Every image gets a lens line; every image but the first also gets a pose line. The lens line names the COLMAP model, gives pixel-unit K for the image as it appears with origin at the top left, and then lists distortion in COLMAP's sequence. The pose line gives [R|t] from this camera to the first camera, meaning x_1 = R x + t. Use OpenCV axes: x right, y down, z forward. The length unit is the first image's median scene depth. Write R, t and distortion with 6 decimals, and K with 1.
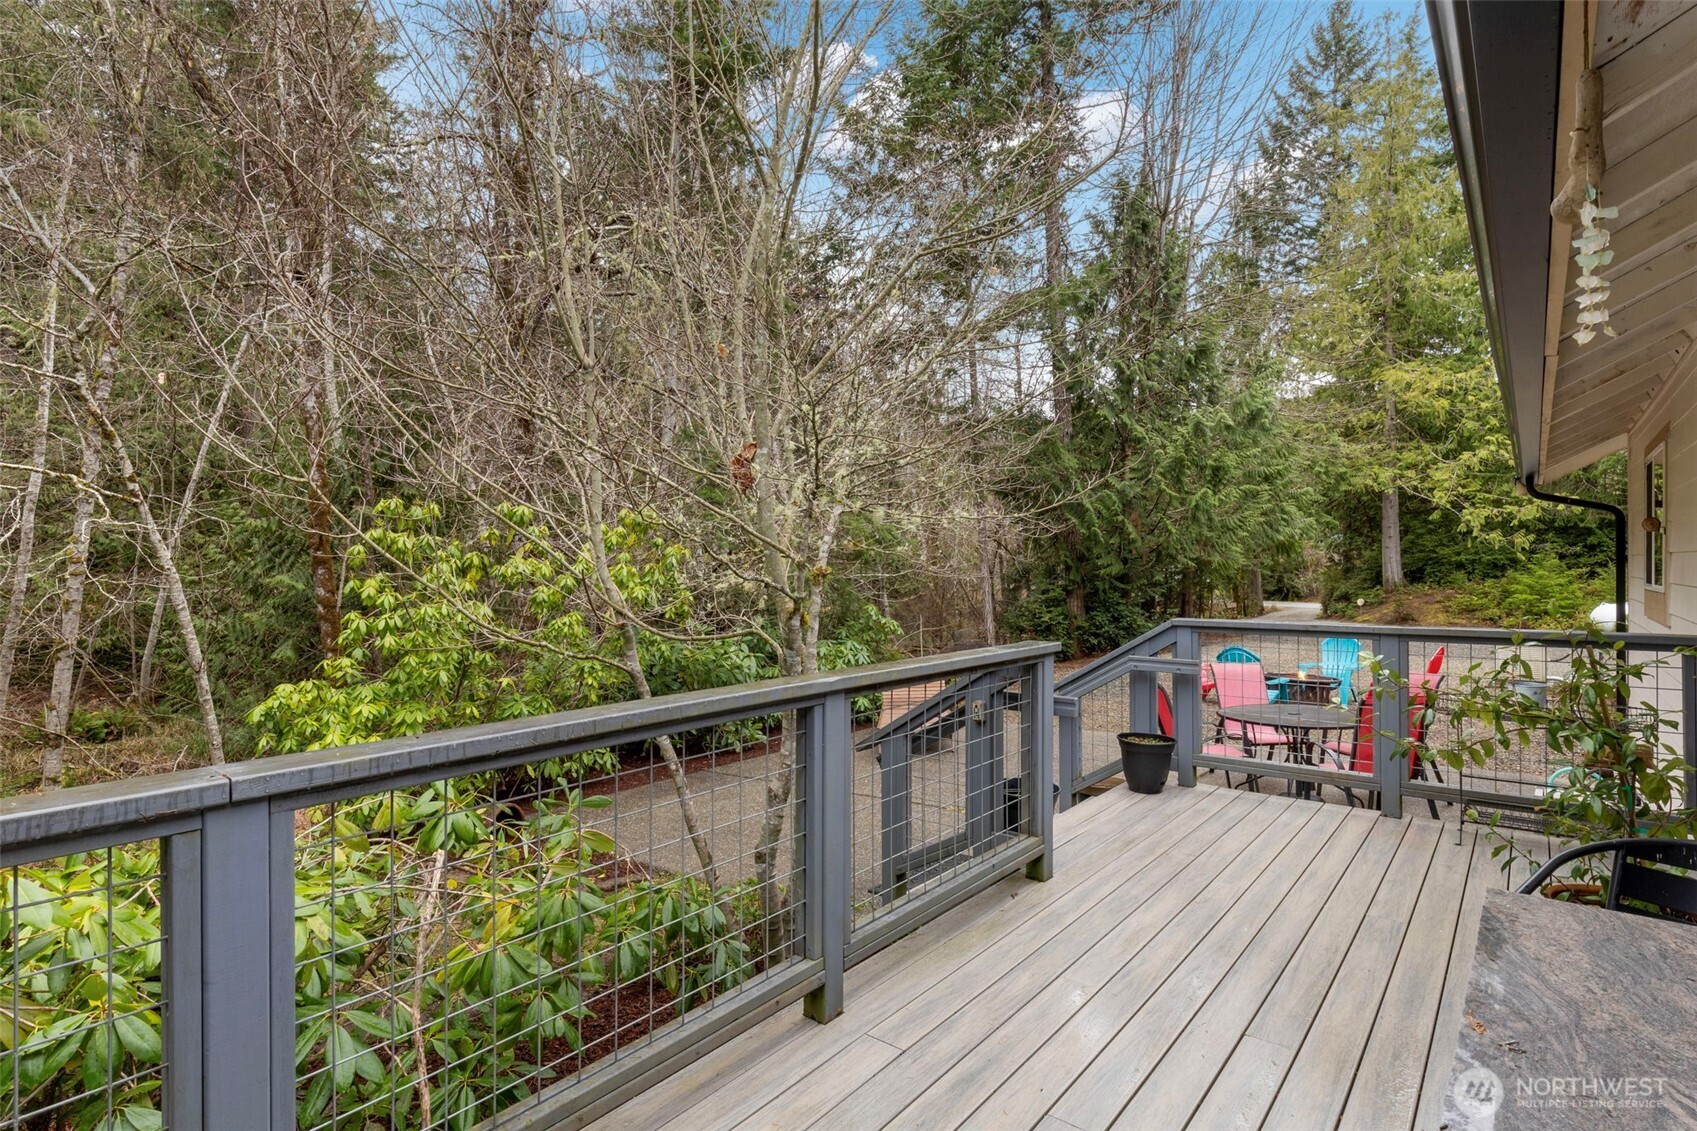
lens RADIAL K [[811.6, 0, 853.8], [0, 811.6, 569.0], [0, 0, 1]] dist [-0.015871, 0.000106]
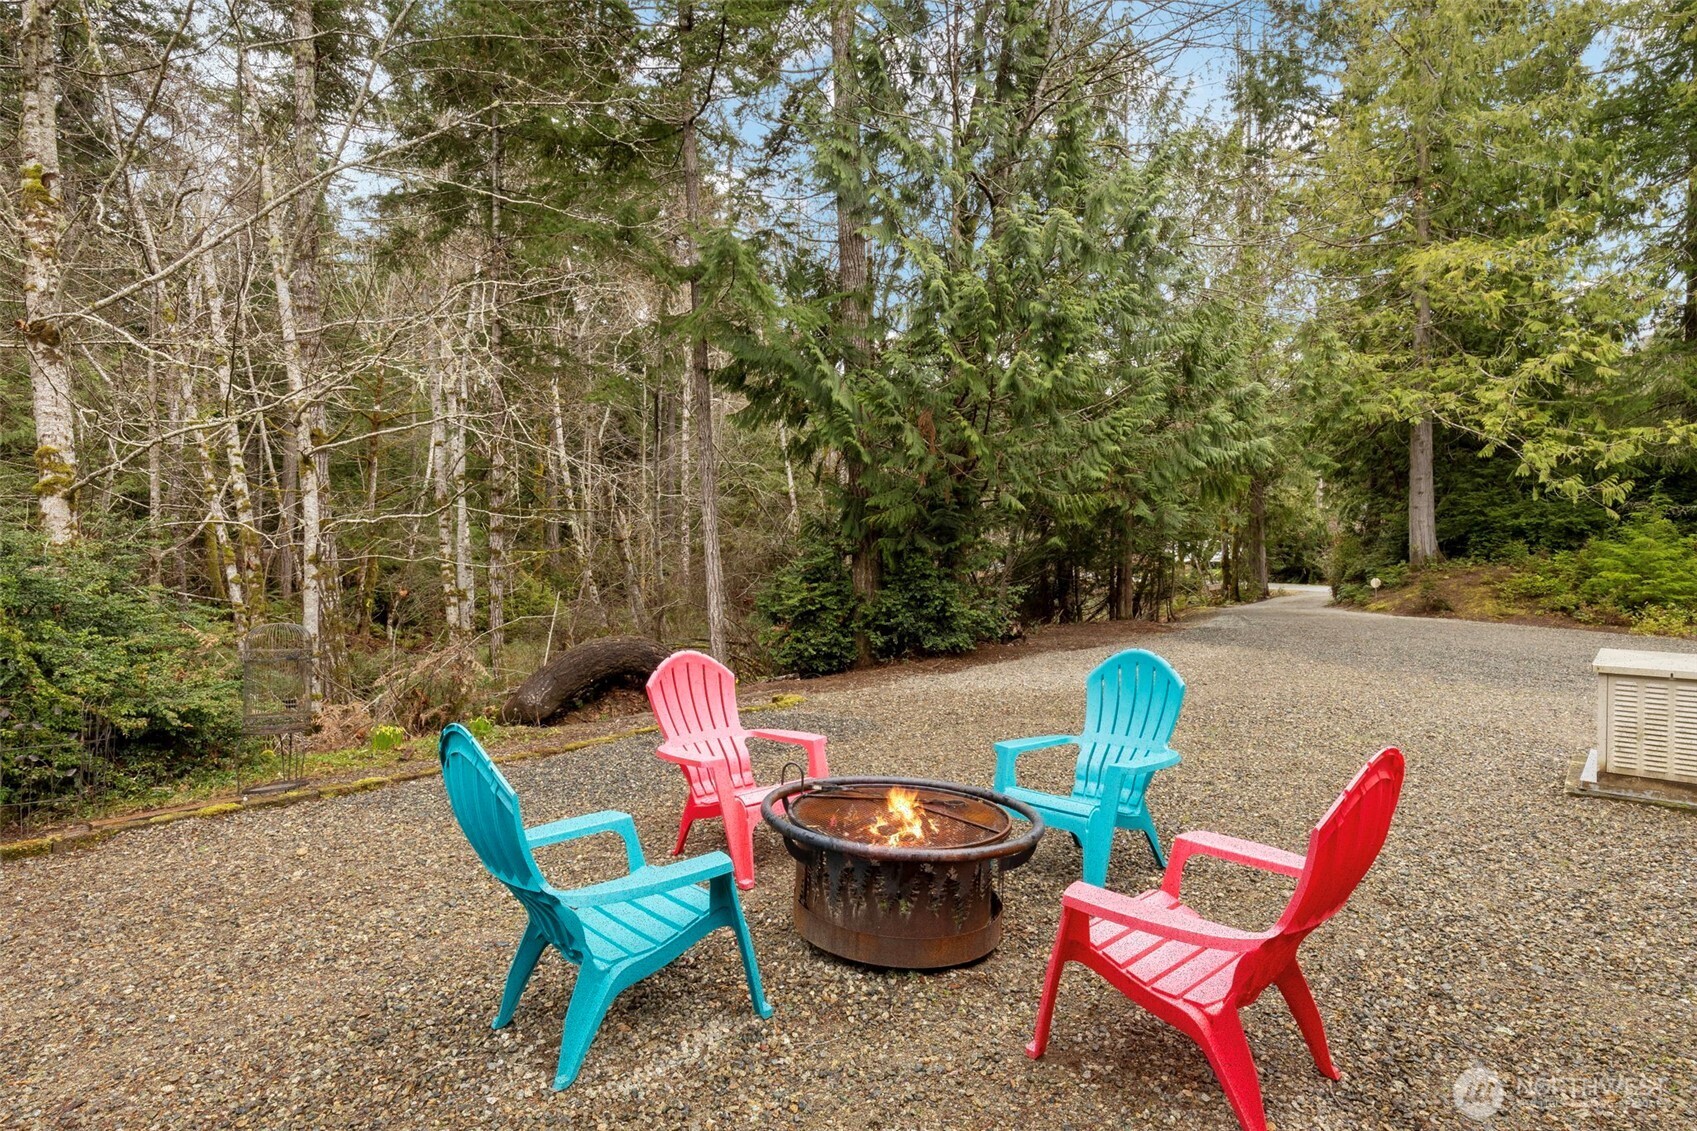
lens RADIAL K [[811.6, 0, 886.1], [0, 811.6, 563.0], [0, 0, 1]] dist [-0.015871, 0.000106]
pose [[0.999718, 0.009597, -0.021736, 0.224771], [-0.009275, 0.999846, 0.014890, 0.017692], [0.021875, -0.014684, 0.999653, 0.295610]]
